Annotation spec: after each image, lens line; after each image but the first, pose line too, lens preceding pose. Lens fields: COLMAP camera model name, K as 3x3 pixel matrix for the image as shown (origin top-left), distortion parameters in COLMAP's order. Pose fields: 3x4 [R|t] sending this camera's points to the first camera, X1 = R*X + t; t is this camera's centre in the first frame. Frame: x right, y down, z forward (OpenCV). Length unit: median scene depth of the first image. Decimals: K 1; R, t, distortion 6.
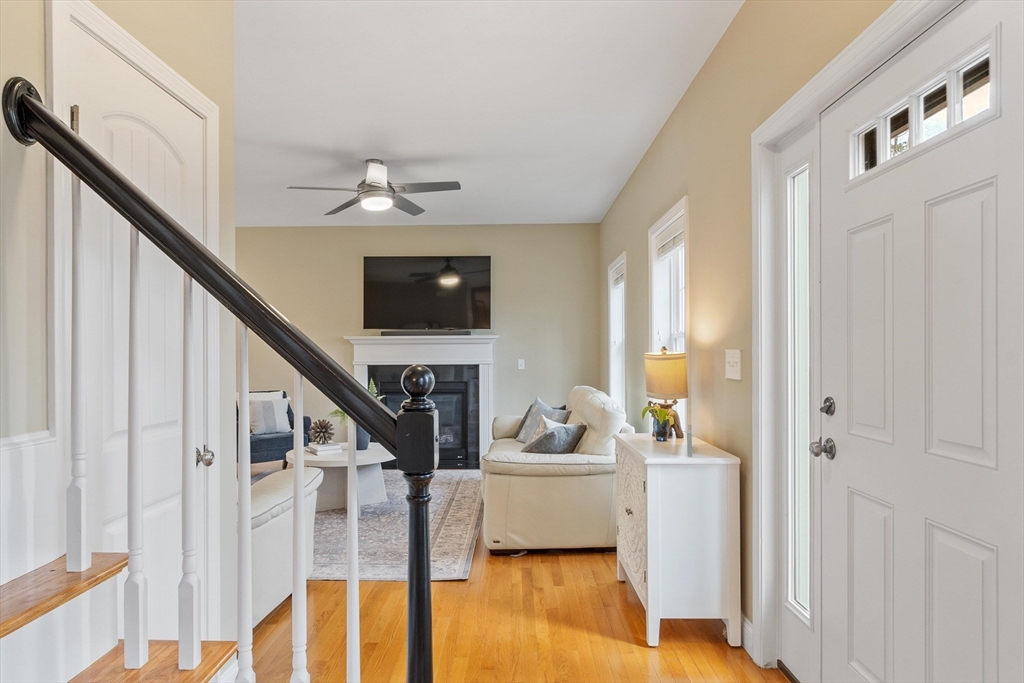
lens RADIAL K [[620.0, 0, 513.2], [0, 620.0, 344.5], [0, 0, 1]] dist [-0.000067, 0.000011]
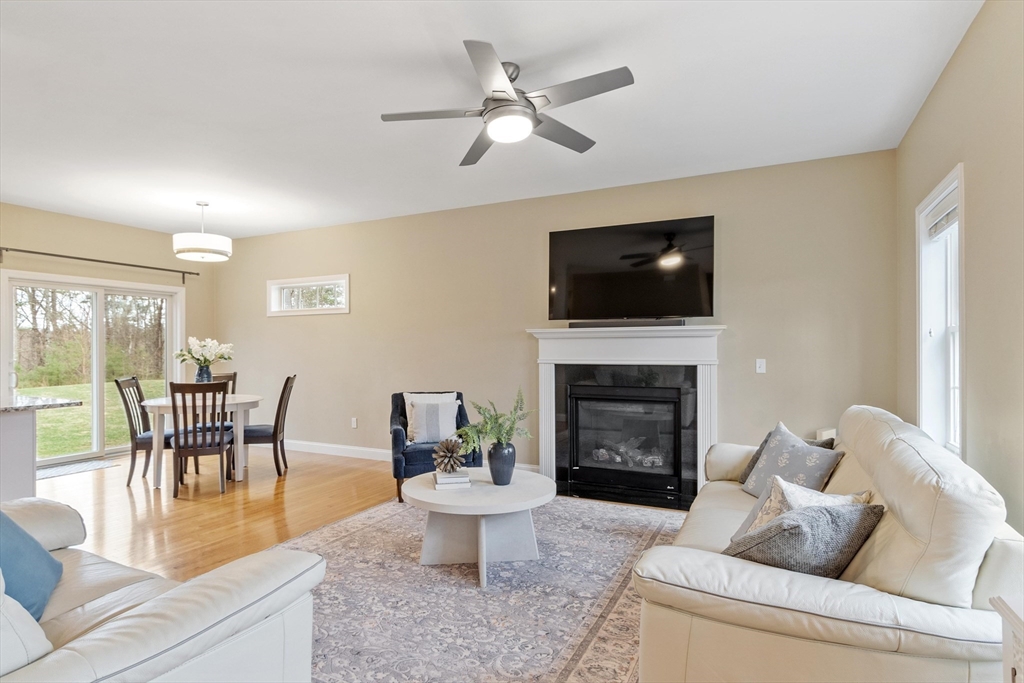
lens RADIAL K [[553.2, 0, 501.1], [0, 553.2, 347.8], [0, 0, 1]] dist [0.002835, -0.000623]
pose [[0.896035, 0.001982, -0.443980, 0.034983], [0.003589, 0.999925, 0.011709, 0.003796], [0.443970, -0.012085, 0.895960, 0.386761]]
